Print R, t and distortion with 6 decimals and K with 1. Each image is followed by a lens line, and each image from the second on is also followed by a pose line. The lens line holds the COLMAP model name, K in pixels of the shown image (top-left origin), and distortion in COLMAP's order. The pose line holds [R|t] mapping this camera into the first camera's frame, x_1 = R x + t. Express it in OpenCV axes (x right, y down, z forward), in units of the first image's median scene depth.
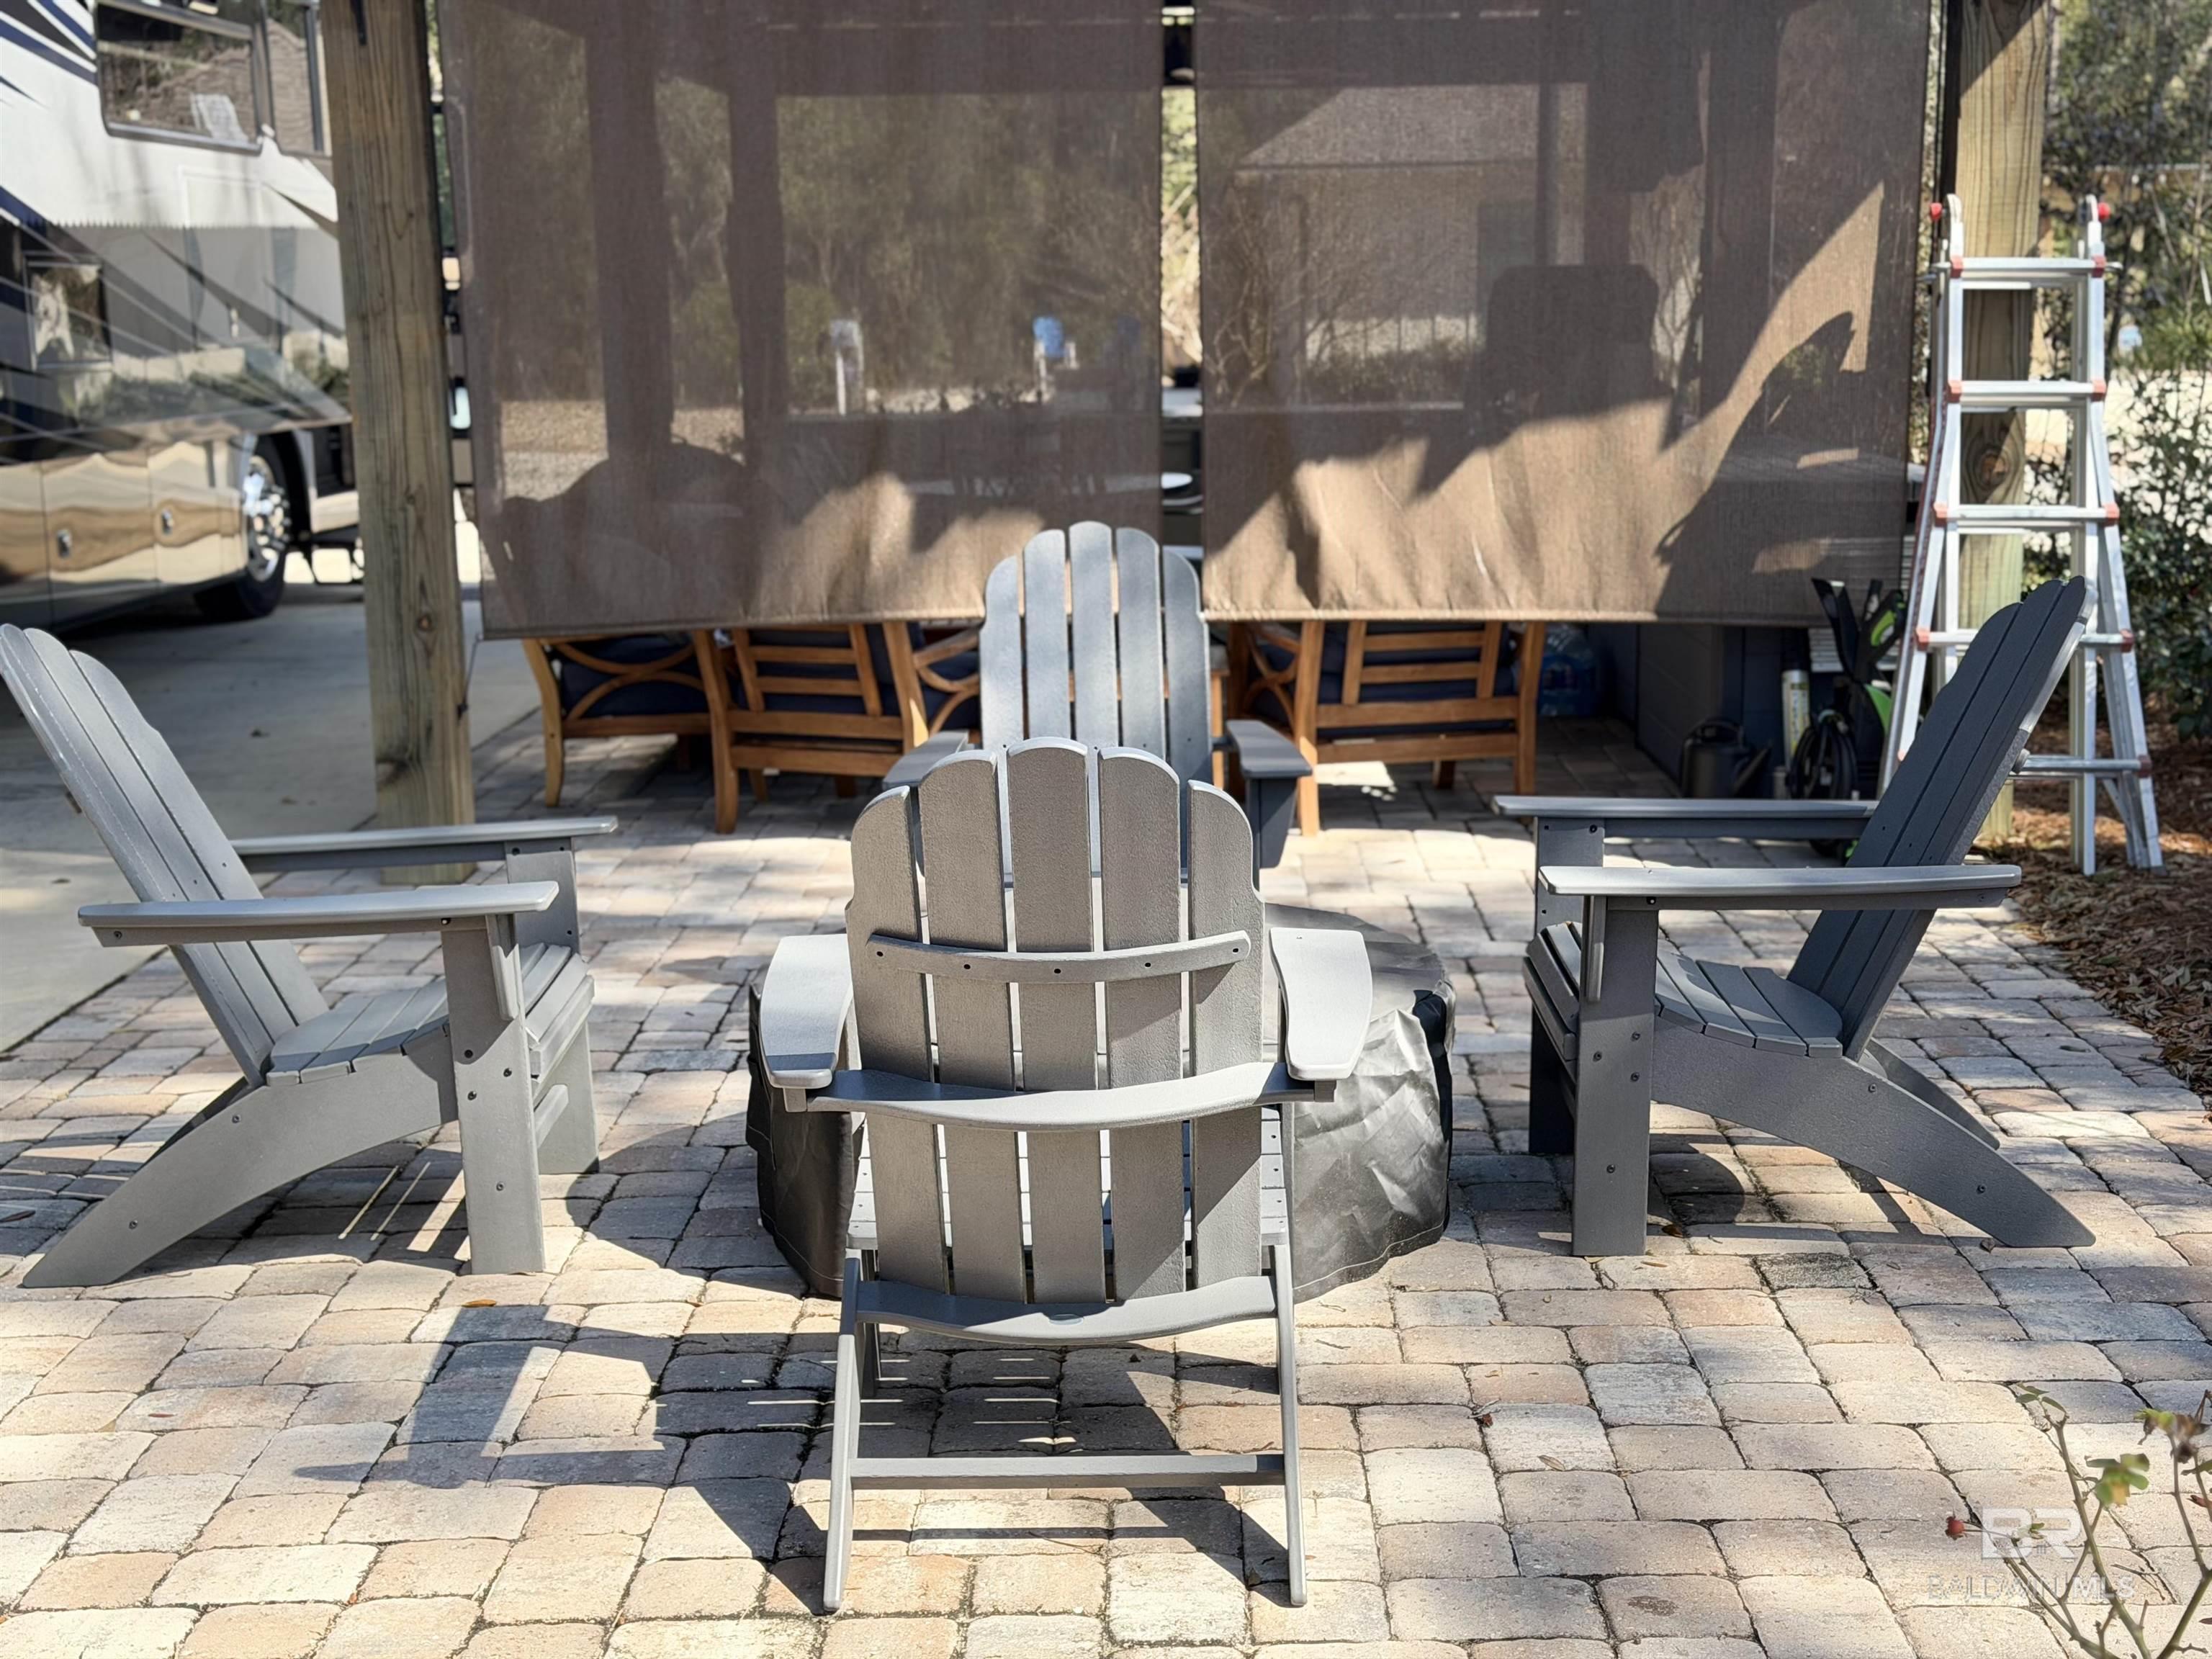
lens RADIAL K [[3047.8, 0, 1121.6], [0, 3047.8, 842.4], [0, 0, 1]] dist [0.156058, 0.000000]
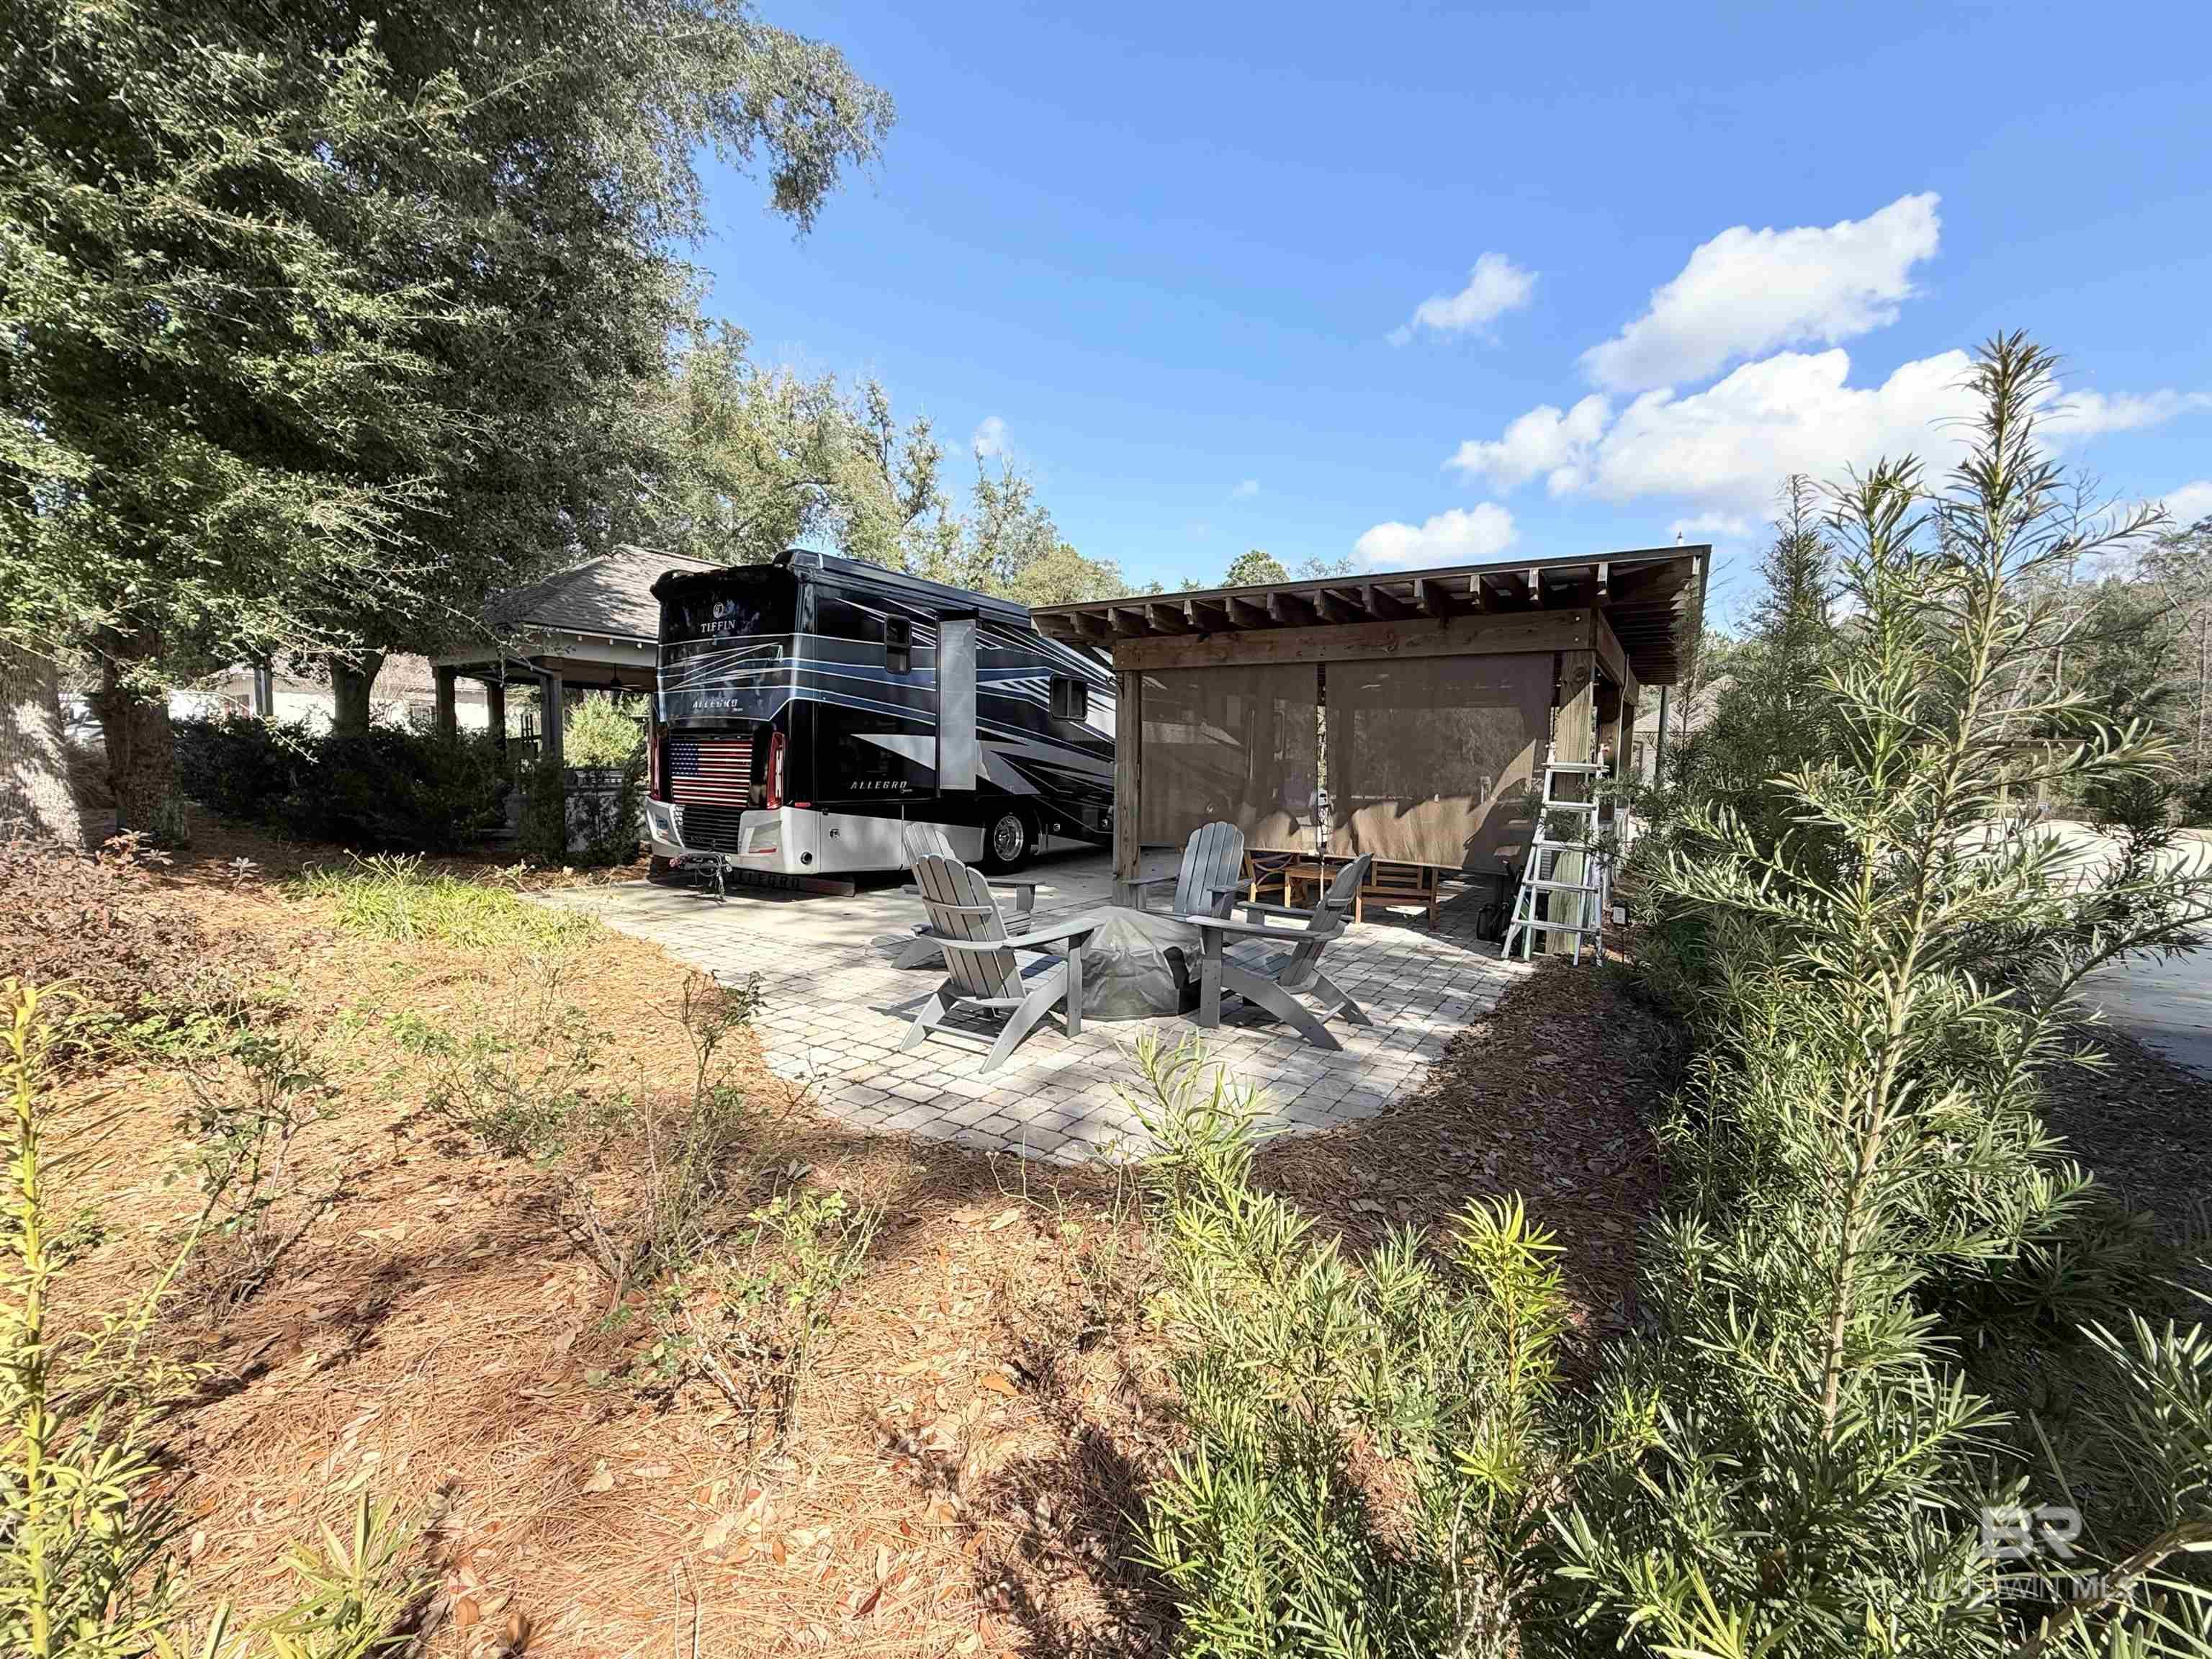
lens RADIAL K [[878.1, 0, 1109.5], [0, 878.1, 834.0], [0, 0, 1]] dist [-0.000019, 0.000377]
pose [[0.851020, 0.074518, -0.519820, 0.607658], [-0.124636, 0.990258, -0.062089, -0.010757], [0.510129, 0.117627, 0.852017, 0.051116]]
